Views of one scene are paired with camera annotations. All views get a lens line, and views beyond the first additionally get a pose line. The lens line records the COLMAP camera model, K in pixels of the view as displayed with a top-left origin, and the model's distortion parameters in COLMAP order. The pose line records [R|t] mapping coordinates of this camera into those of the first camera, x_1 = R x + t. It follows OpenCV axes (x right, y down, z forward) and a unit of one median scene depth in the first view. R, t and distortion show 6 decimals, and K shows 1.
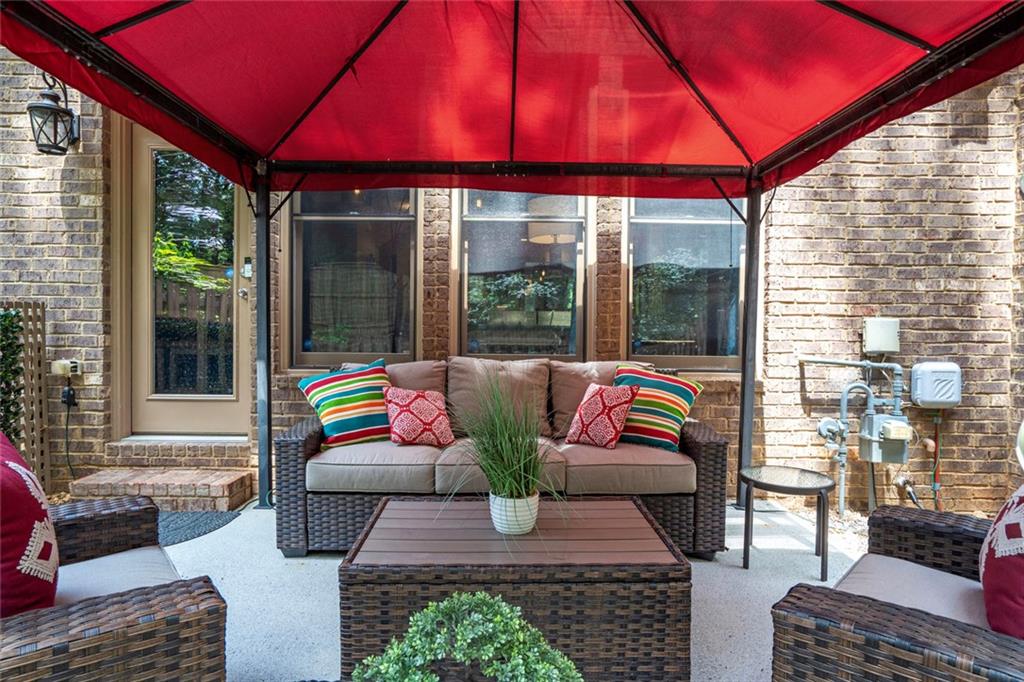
lens RADIAL K [[628.4, 0, 510.2], [0, 628.4, 335.4], [0, 0, 1]] dist [-0.008866, 0.000888]
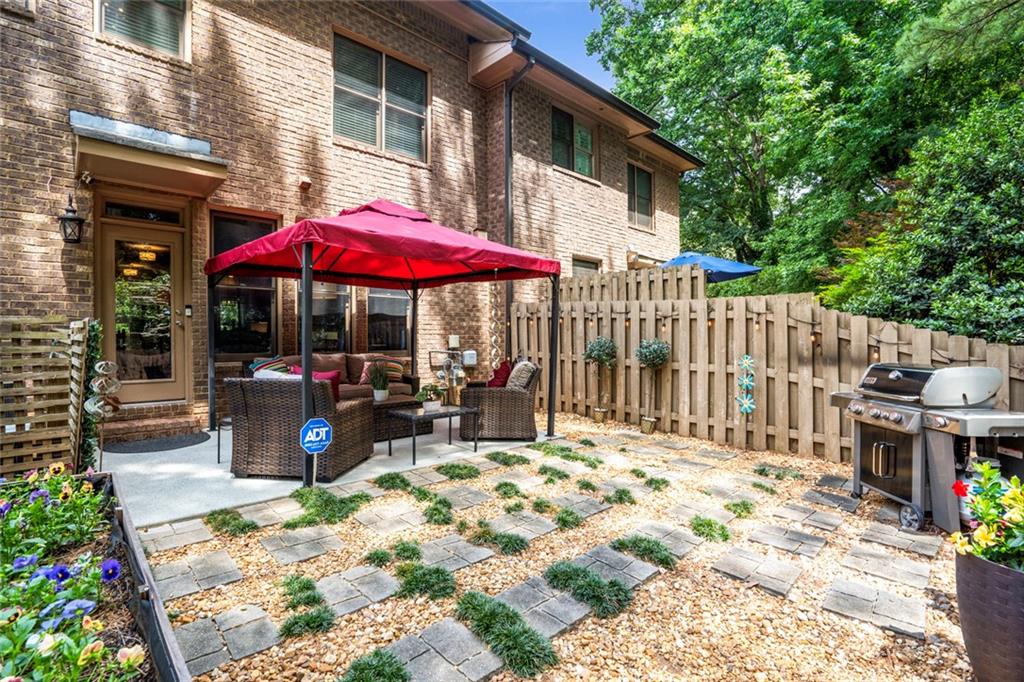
lens RADIAL K [[469.9, 0, 509.4], [0, 469.9, 339.7], [0, 0, 1]] dist [-0.001291, 0.001588]
pose [[0.723066, -0.011455, 0.690684, -0.670982], [0.024792, 0.999649, -0.009375, 0.017634], [-0.690334, 0.023902, 0.723096, -0.679325]]
